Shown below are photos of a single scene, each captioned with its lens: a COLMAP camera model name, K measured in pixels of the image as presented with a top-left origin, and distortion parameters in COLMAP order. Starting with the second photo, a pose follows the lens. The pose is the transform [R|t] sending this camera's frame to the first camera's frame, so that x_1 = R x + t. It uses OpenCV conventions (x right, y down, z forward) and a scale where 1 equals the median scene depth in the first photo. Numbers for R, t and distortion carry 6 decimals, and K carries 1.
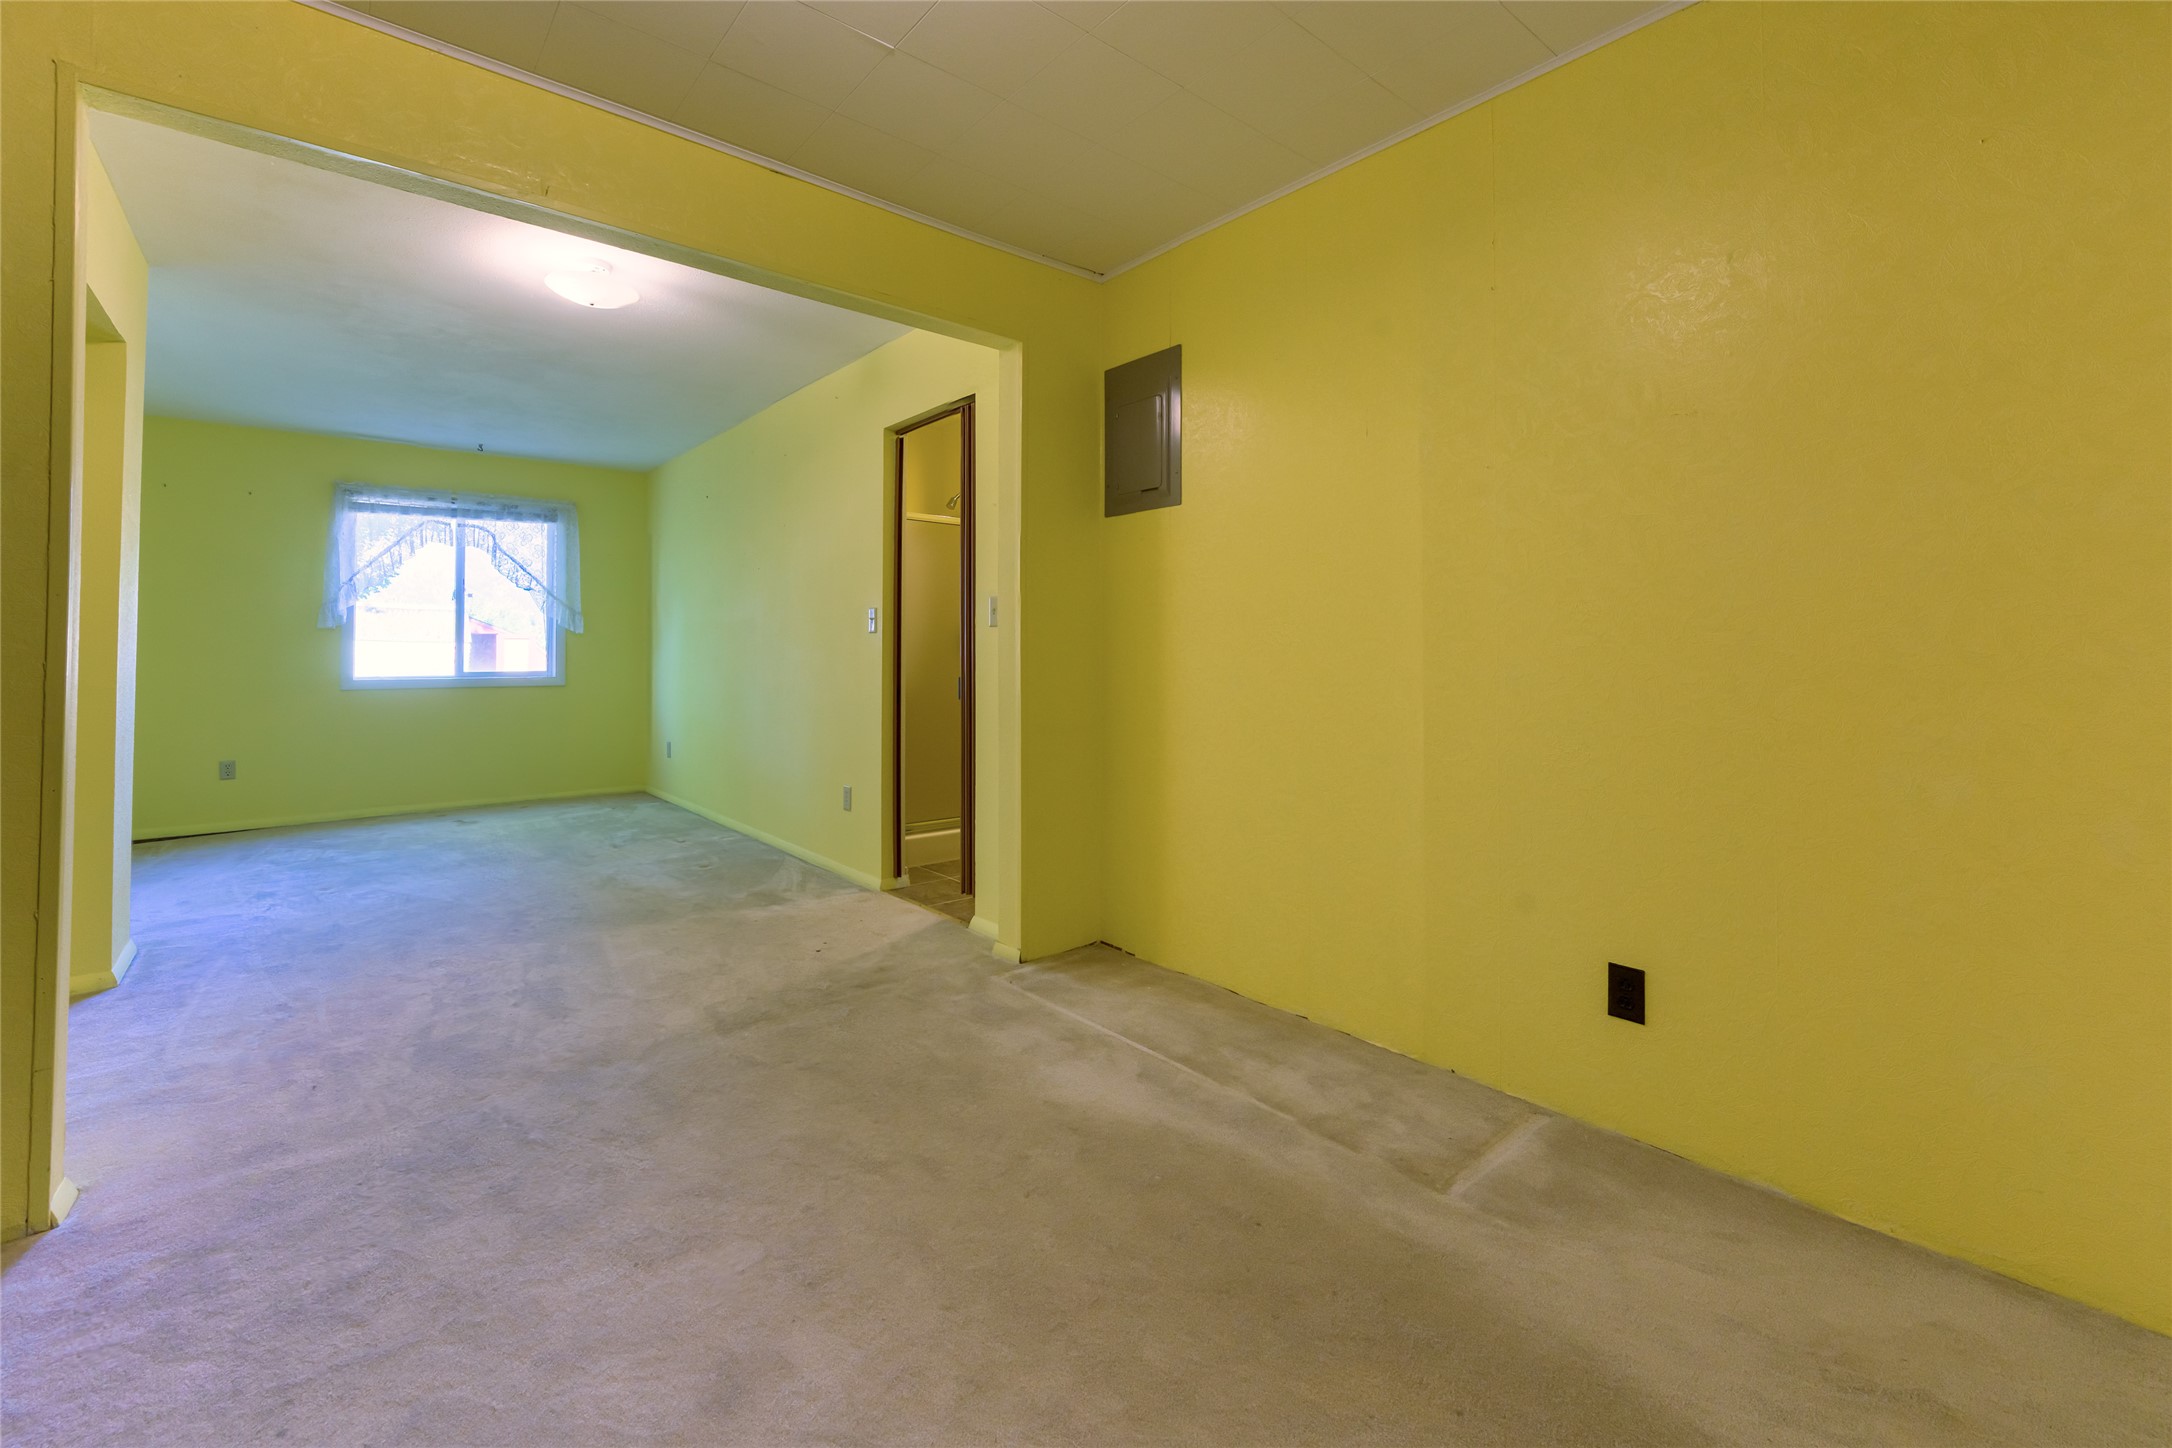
lens RADIAL K [[890.3, 0, 1033.7], [0, 890.3, 648.6], [0, 0, 1]] dist [0.000519, 0.000106]
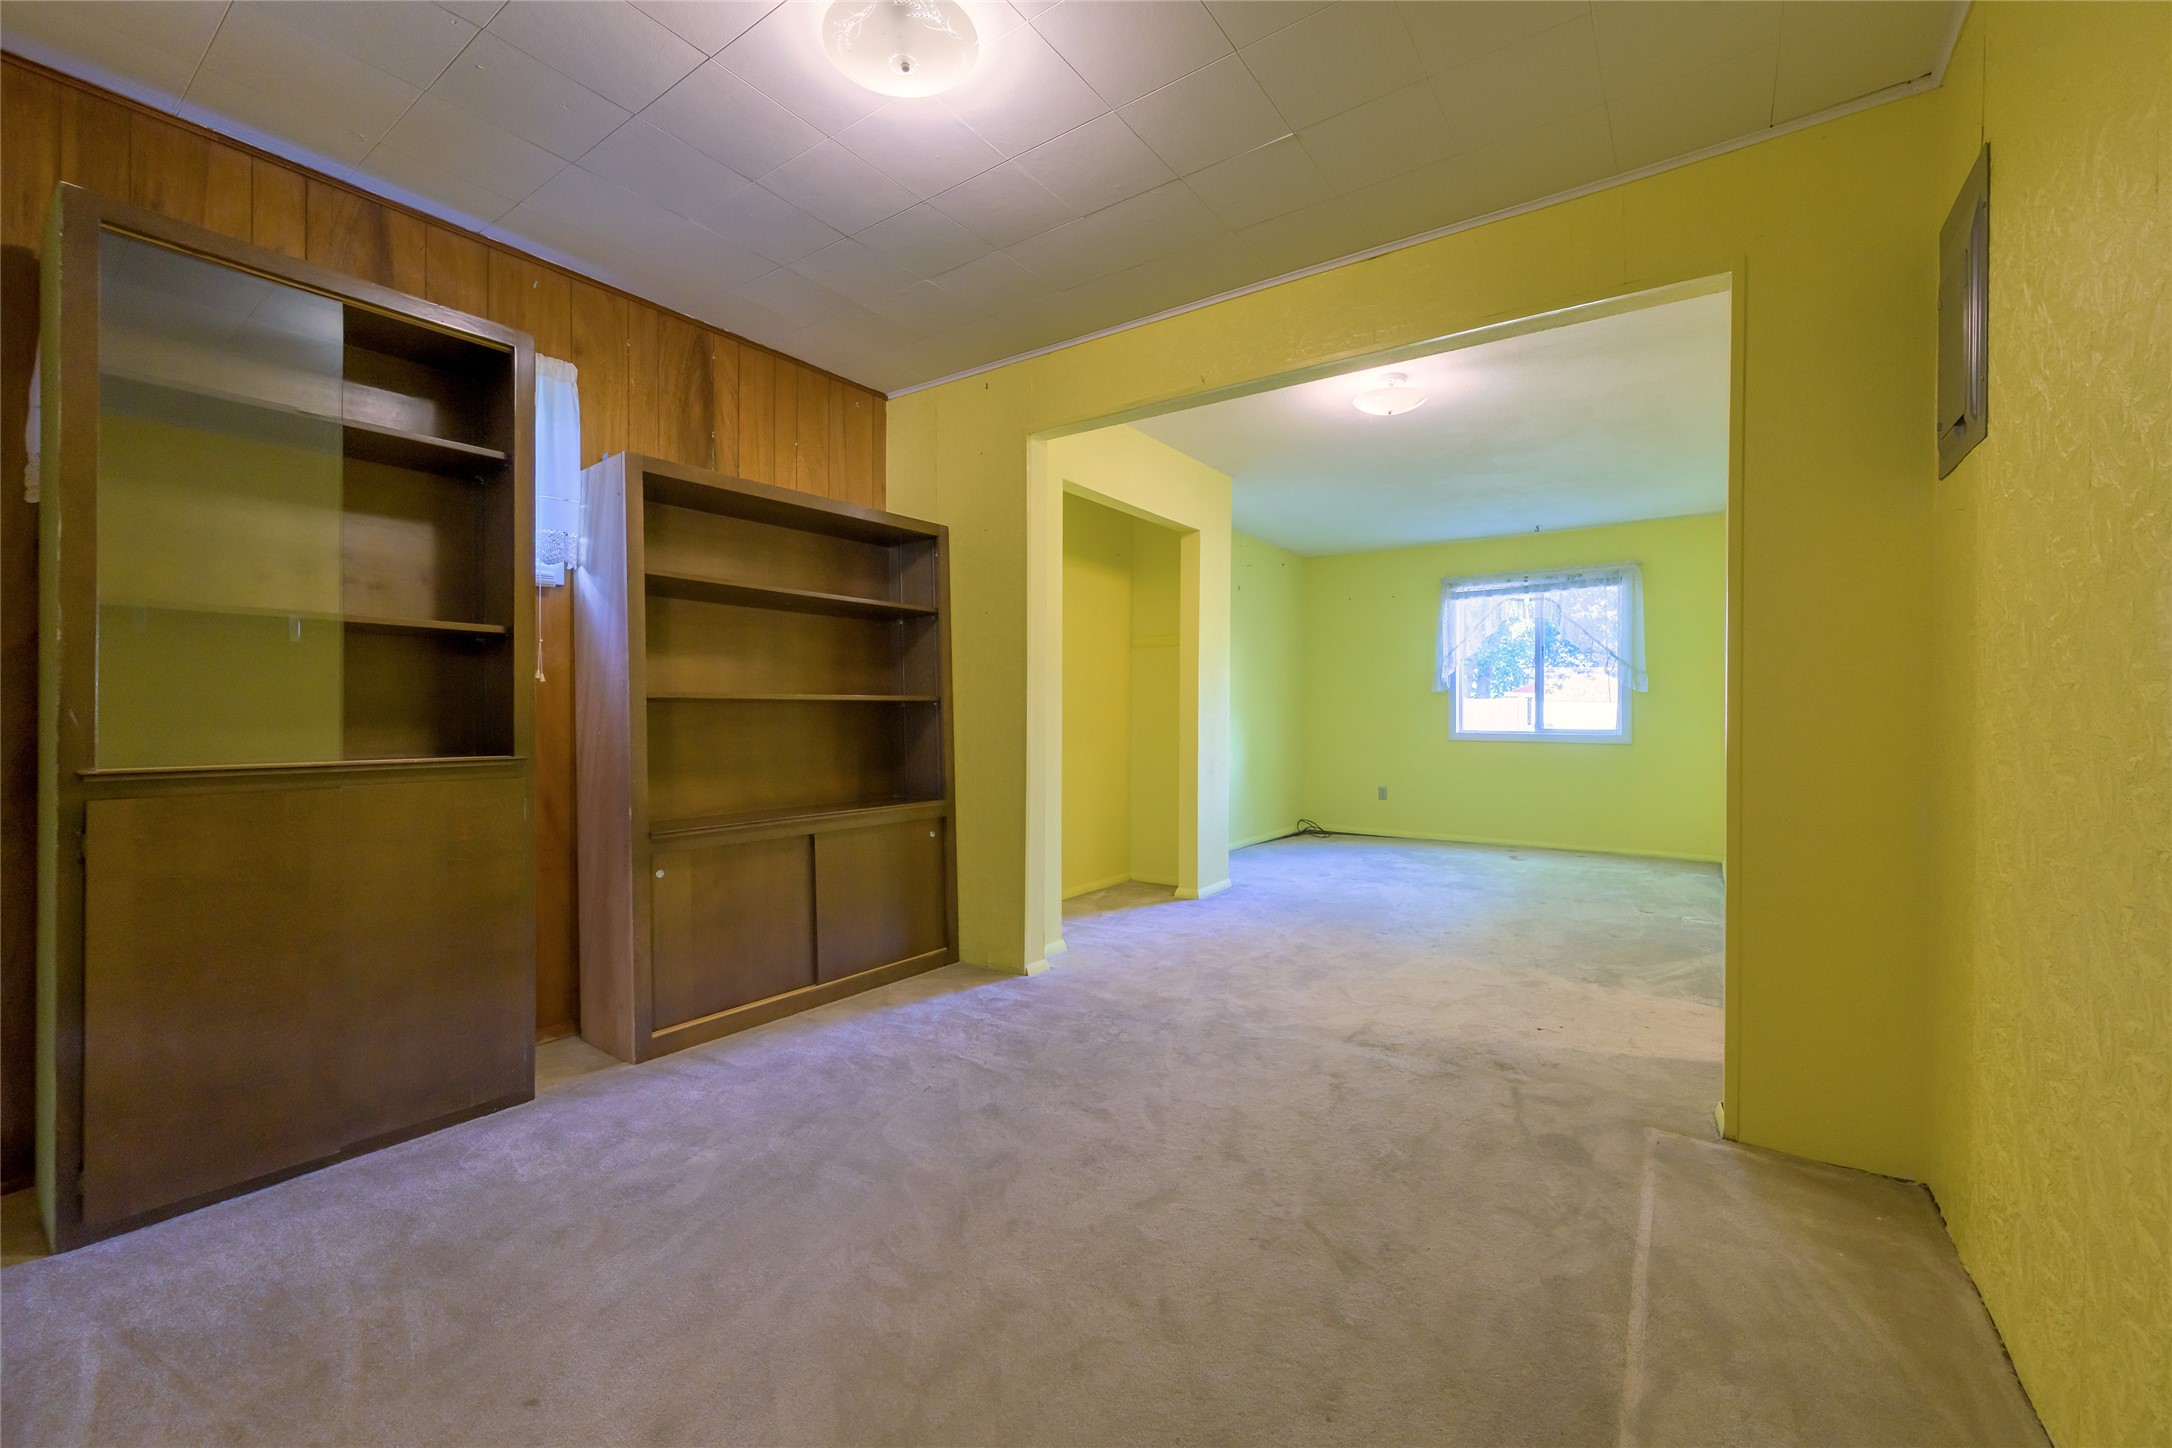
lens RADIAL K [[861.0, 0, 1114.9], [0, 861.0, 734.5], [0, 0, 1]] dist [-0.000644, -0.000191]
pose [[0.295810, 0.028567, -0.954820, 0.270928], [-0.001312, 0.999564, 0.029499, 0.002387], [0.955246, -0.007473, 0.295718, 0.174869]]
